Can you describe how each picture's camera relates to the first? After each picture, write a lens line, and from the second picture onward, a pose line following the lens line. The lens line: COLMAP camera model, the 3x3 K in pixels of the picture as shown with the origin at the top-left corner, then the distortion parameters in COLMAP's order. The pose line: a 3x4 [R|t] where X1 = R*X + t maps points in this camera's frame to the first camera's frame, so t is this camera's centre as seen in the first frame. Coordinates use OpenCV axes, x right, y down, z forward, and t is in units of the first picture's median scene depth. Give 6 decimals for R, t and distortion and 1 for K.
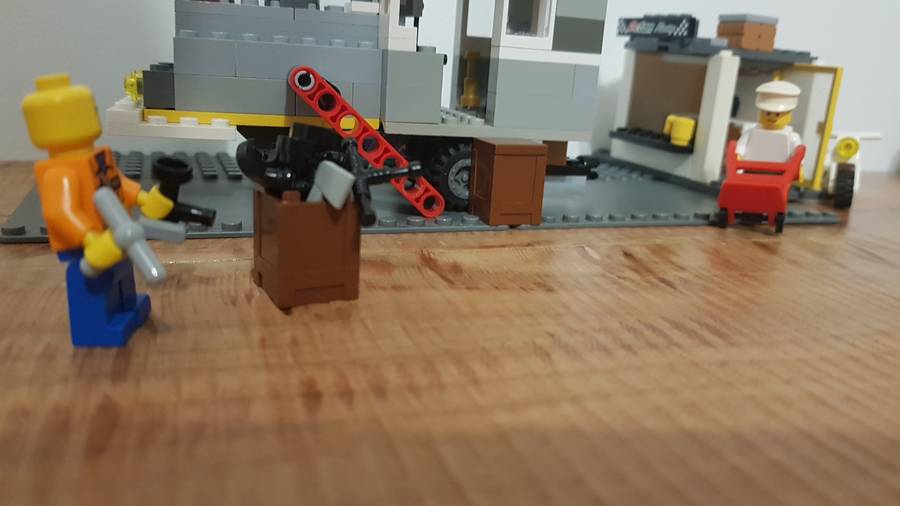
lens RADIAL K [[710.2, 0, 450.8], [0, 710.2, 266.2], [0, 0, 1]] dist [-0.034495, -0.003499]
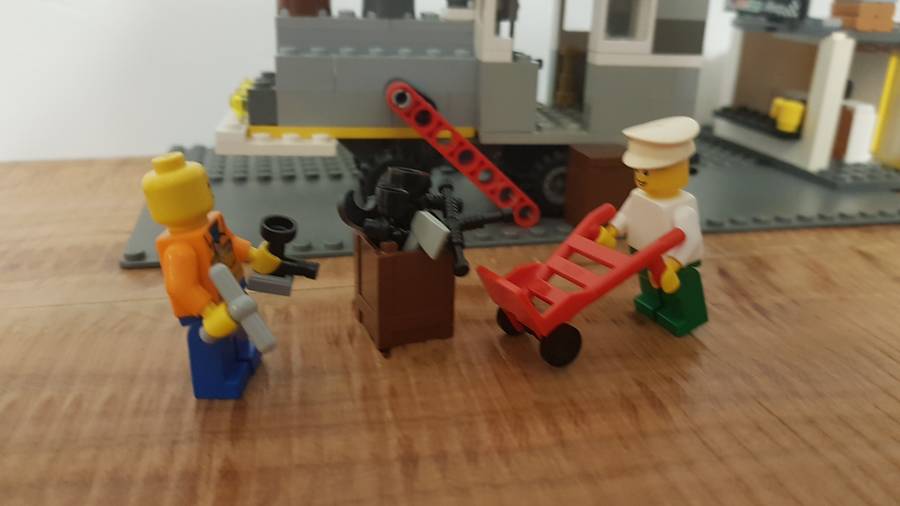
lens RADIAL K [[715.6, 0, 475.9], [0, 715.6, 263.8], [0, 0, 1]] dist [-0.034897, -0.005361]
pose [[0.994536, 0.007861, -0.104095, 0.010419], [0.000393, 0.996872, 0.079034, -0.129170], [0.104391, -0.078643, 0.991422, -0.030080]]
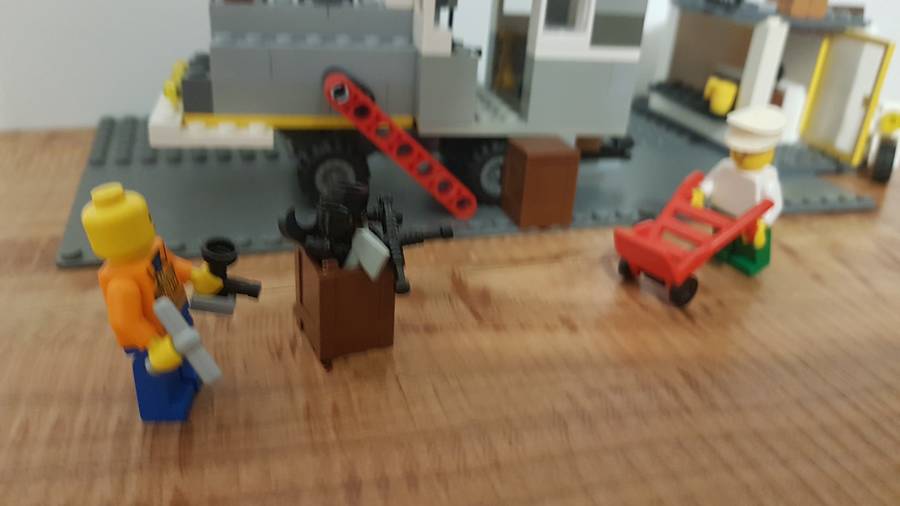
lens RADIAL K [[710.2, 0, 450.8], [0, 710.2, 266.2], [0, 0, 1]] dist [-0.034495, -0.003499]
pose [[0.998699, 0.020368, -0.046750, 0.004890], [-0.012246, 0.985734, 0.167862, -0.229680], [0.049502, -0.167071, 0.984701, -0.034733]]
